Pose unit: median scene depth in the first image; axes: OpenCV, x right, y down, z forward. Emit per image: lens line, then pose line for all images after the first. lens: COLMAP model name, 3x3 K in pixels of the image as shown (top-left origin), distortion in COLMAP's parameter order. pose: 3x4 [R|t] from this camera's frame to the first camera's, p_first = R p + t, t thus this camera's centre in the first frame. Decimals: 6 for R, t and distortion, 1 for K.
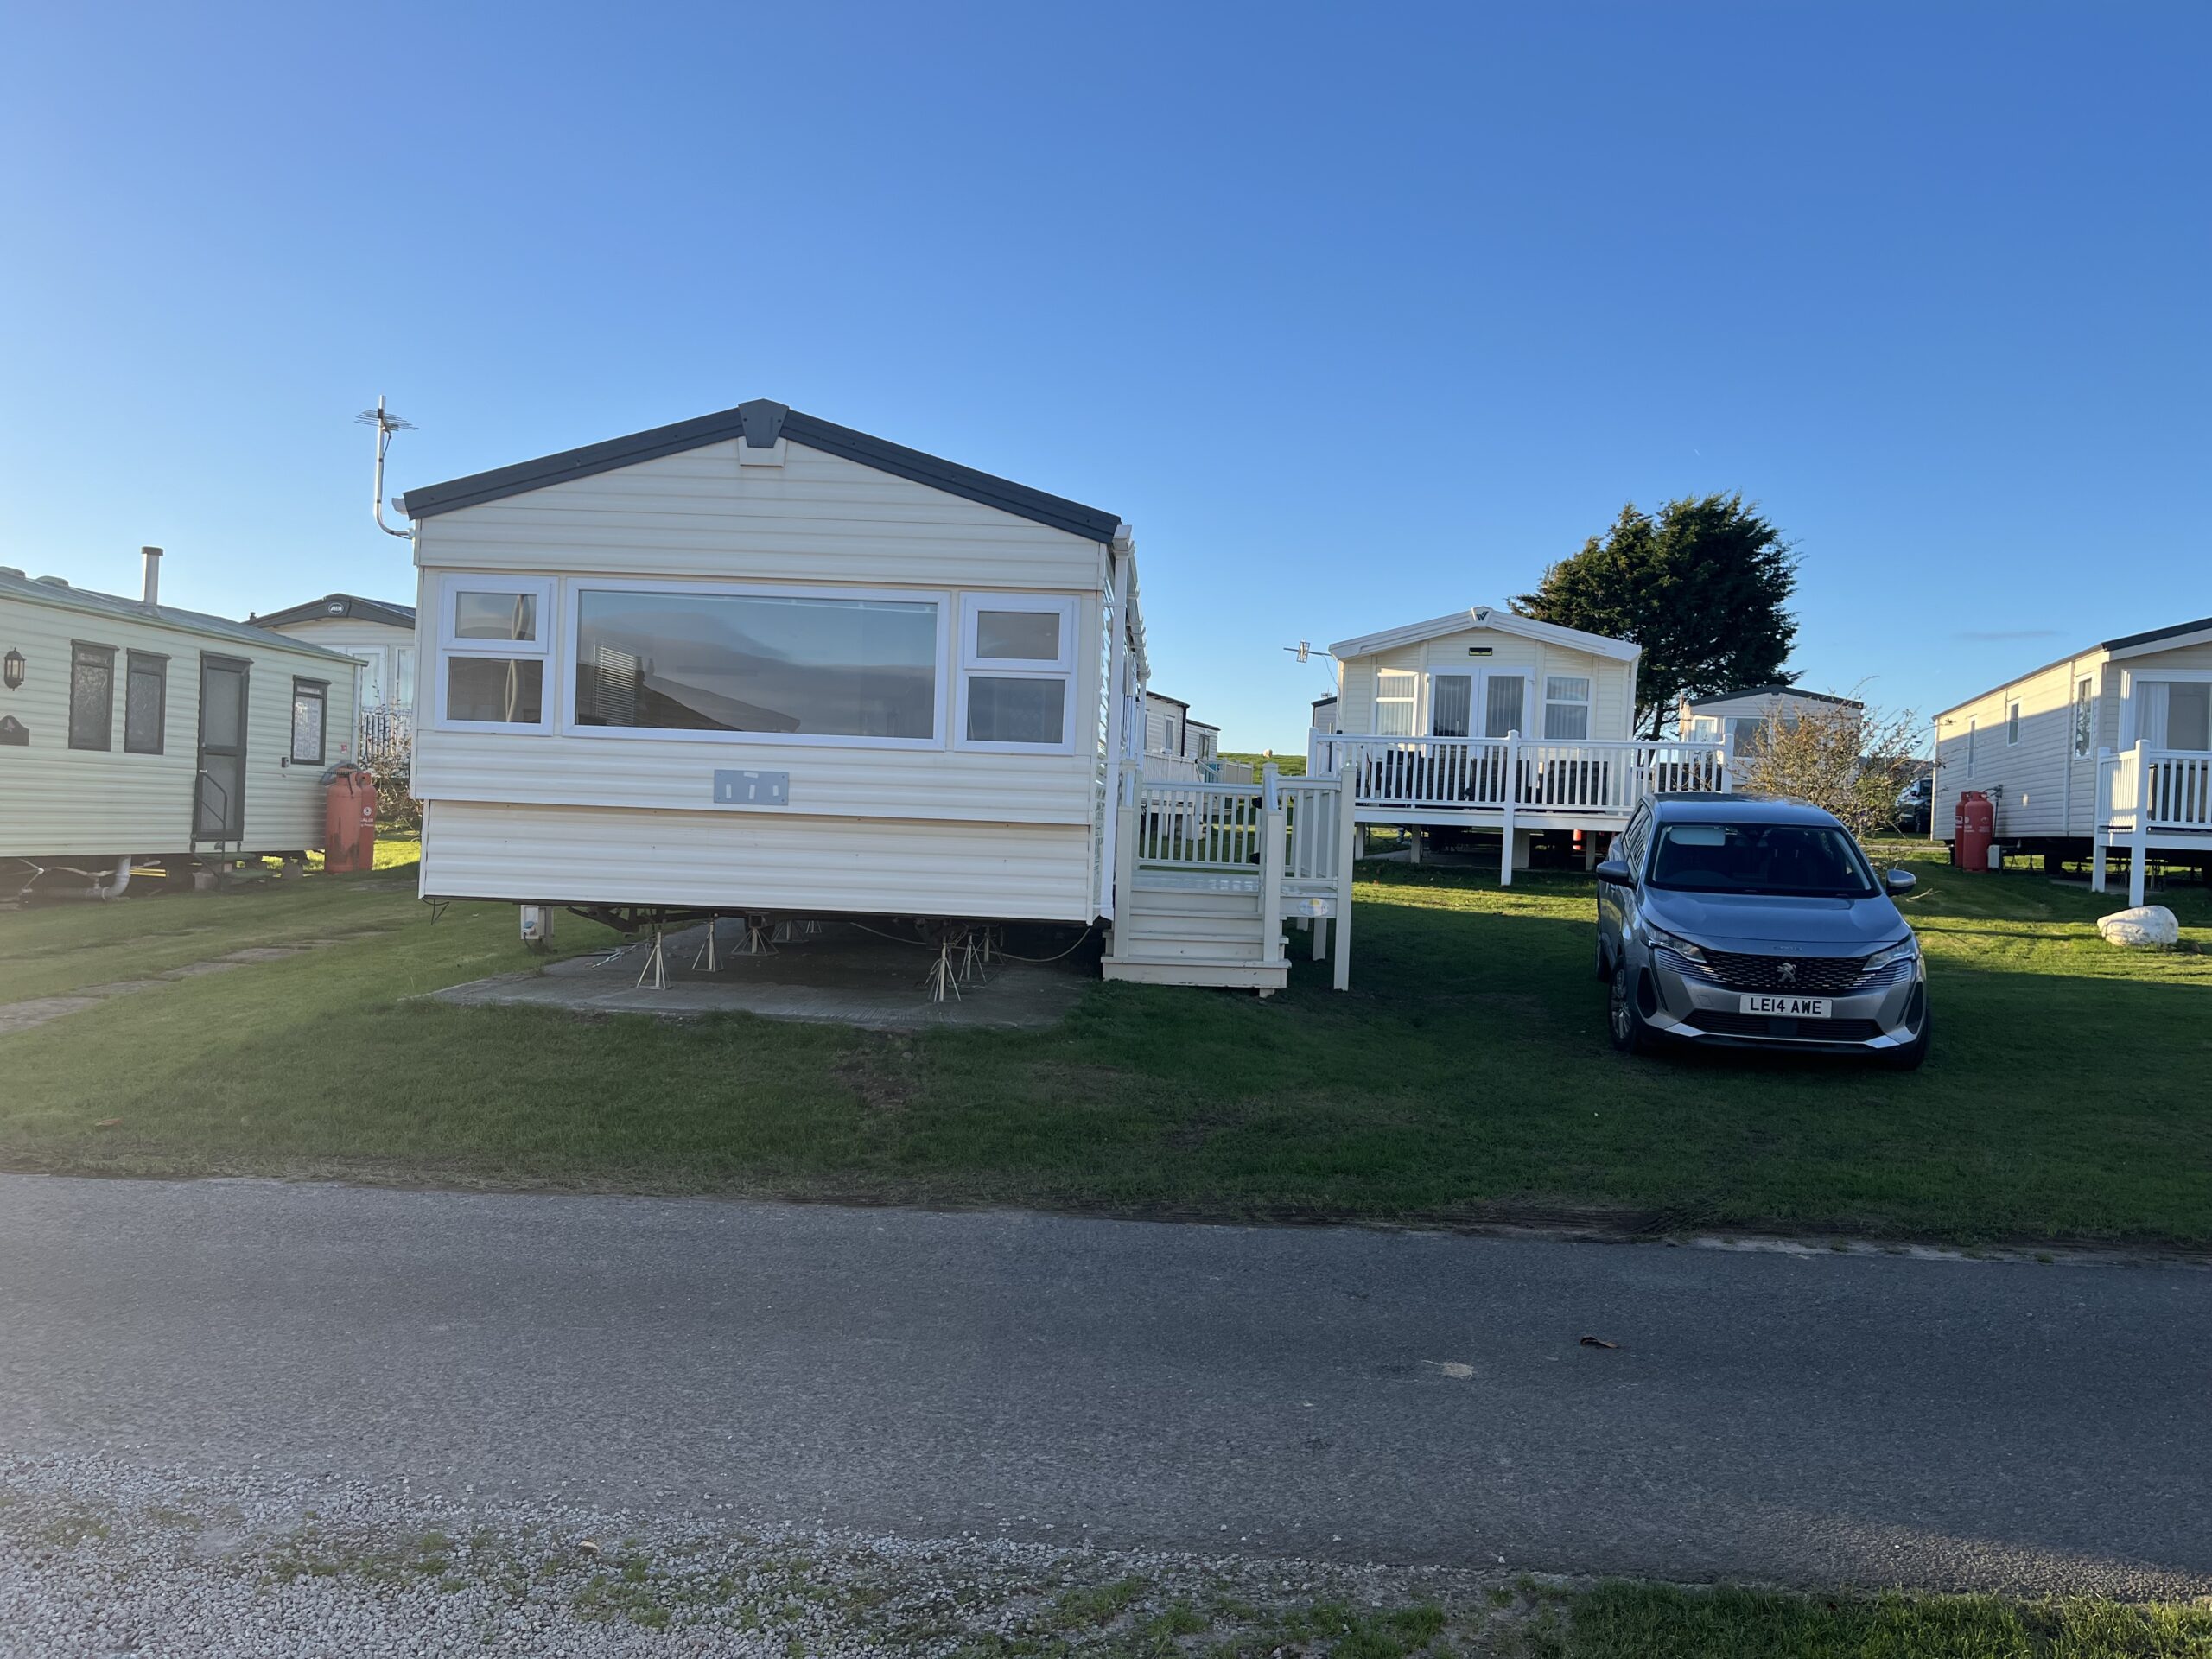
lens RADIAL K [[1608.8, 0, 1106.0], [0, 1608.8, 829.5], [0, 0, 1]] dist [-0.000858, 0.003537]
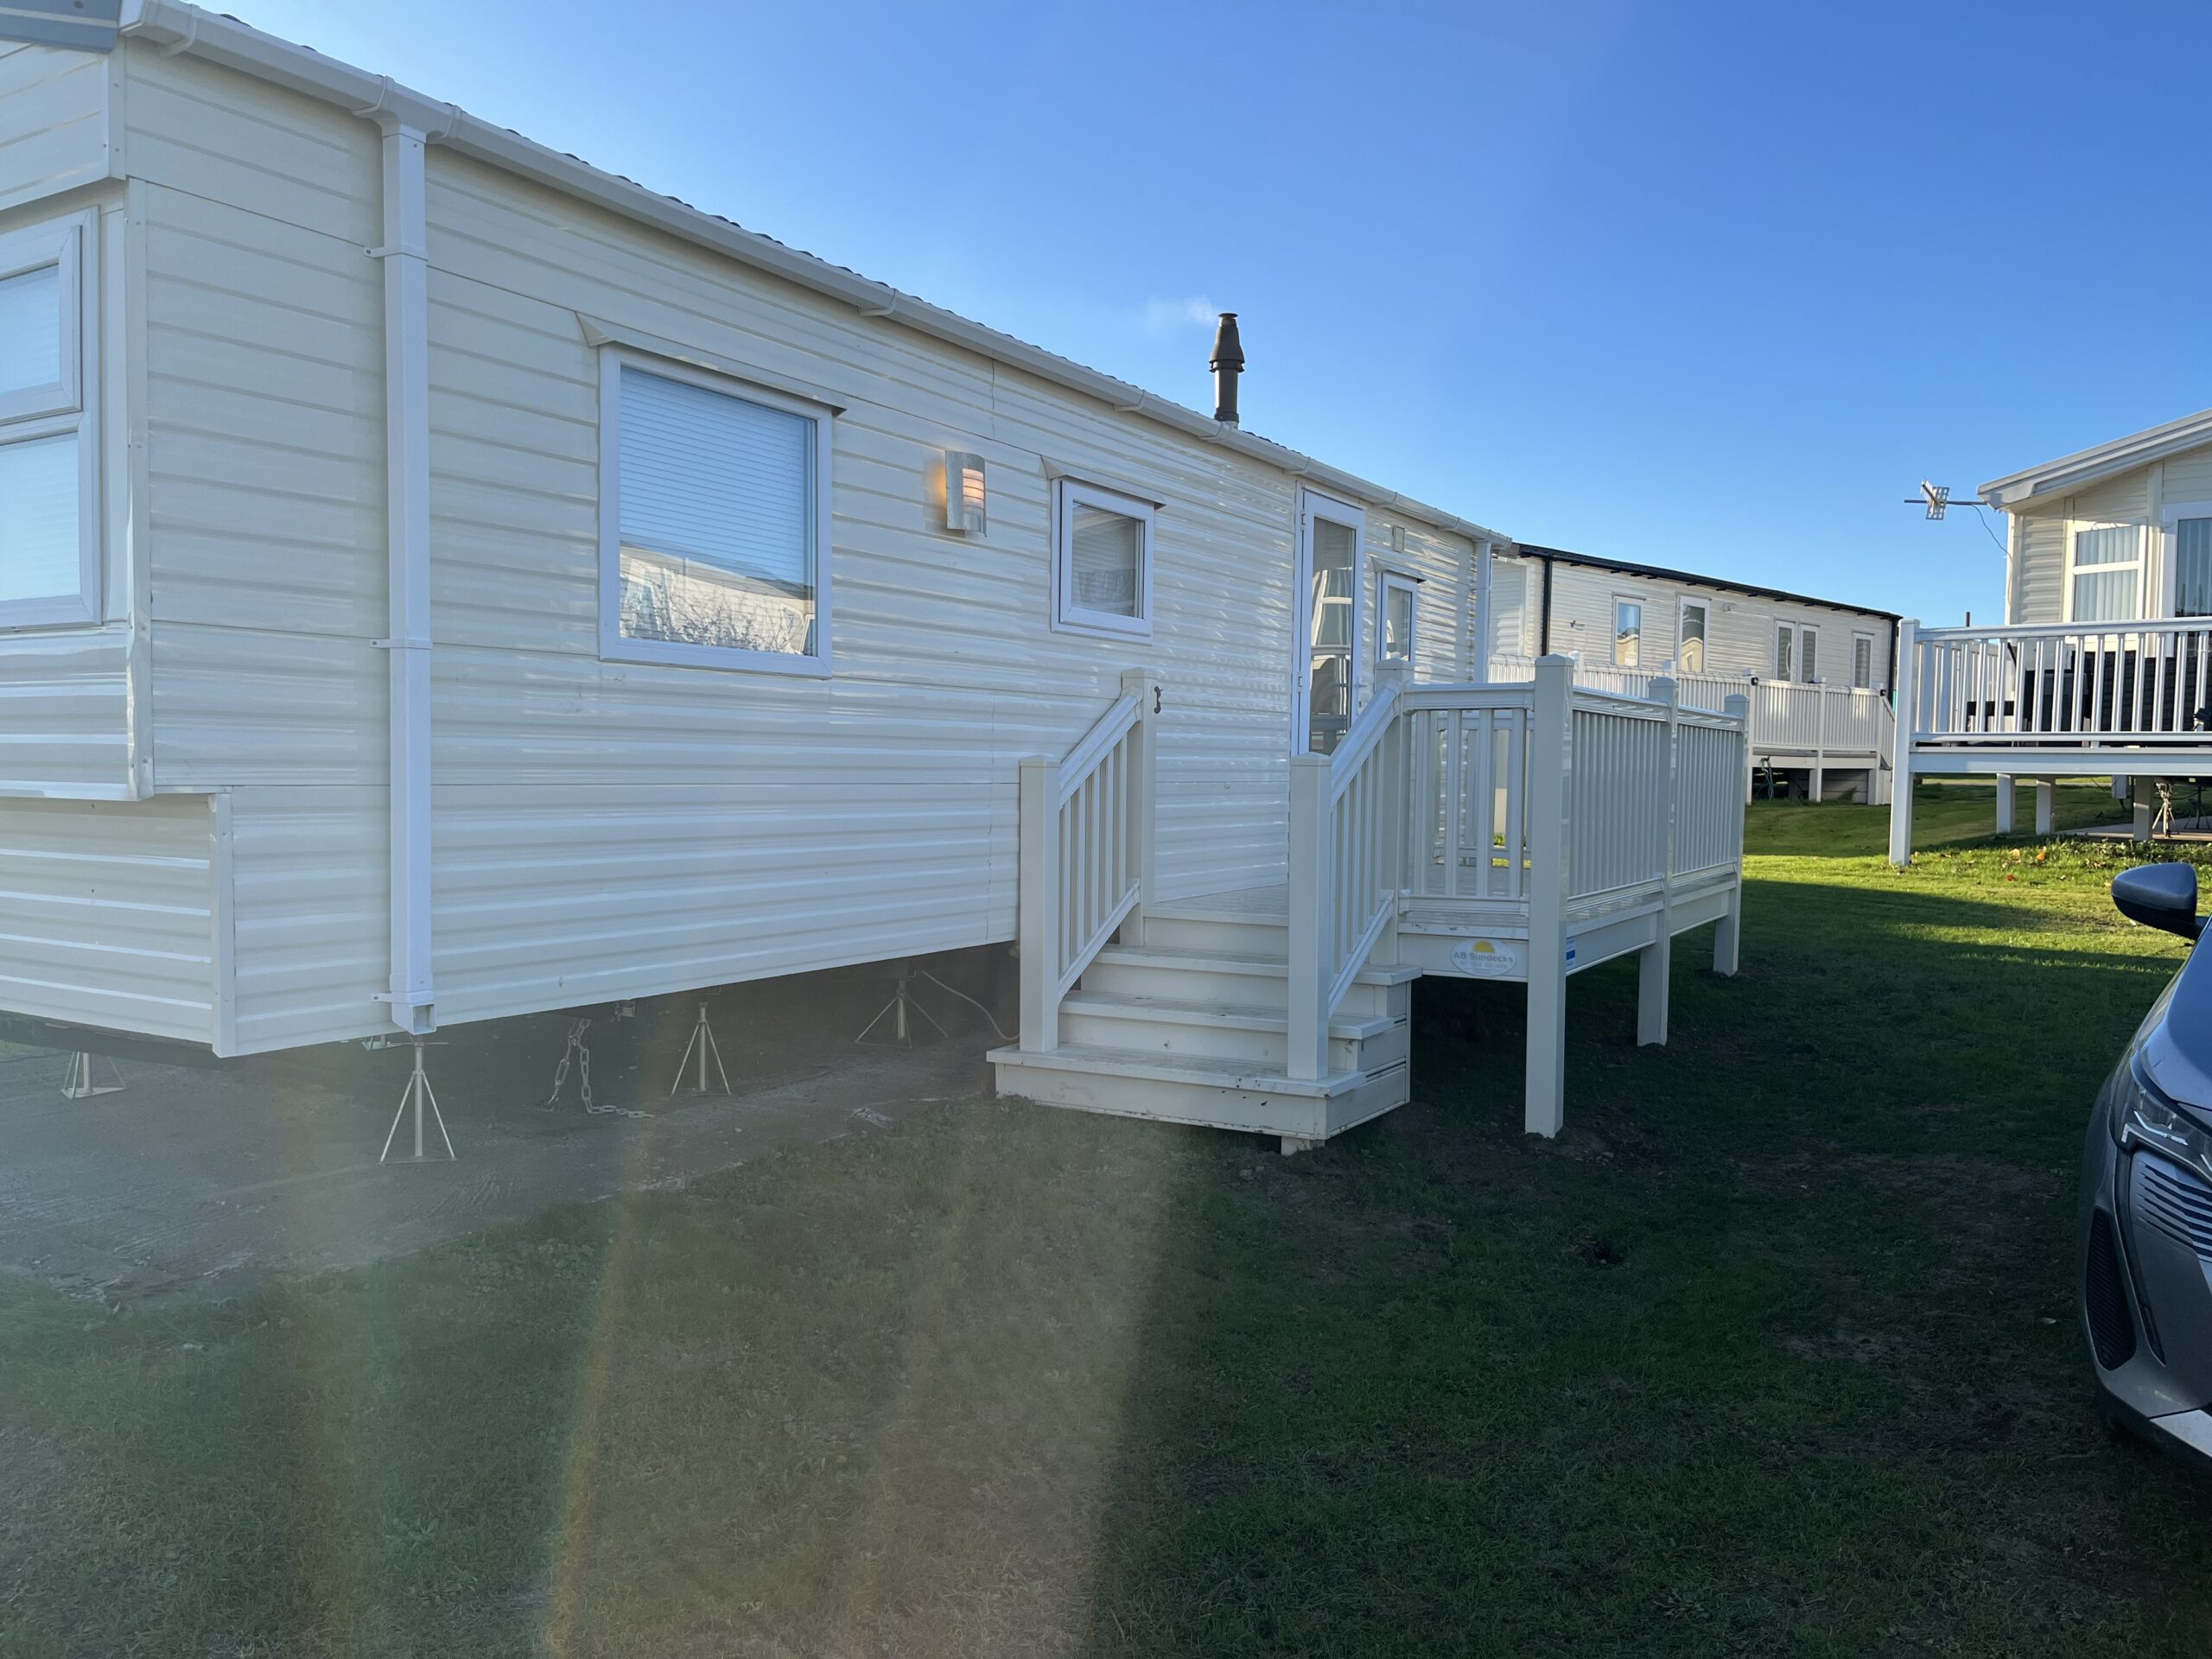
lens RADIAL K [[1608.8, 0, 1106.0], [0, 1608.8, 829.5], [0, 0, 1]] dist [-0.000858, 0.003537]
pose [[0.872229, -0.011236, -0.488968, 0.164097], [0.022792, 0.999584, 0.017687, -0.001740], [0.488566, -0.026572, 0.872122, 0.312790]]
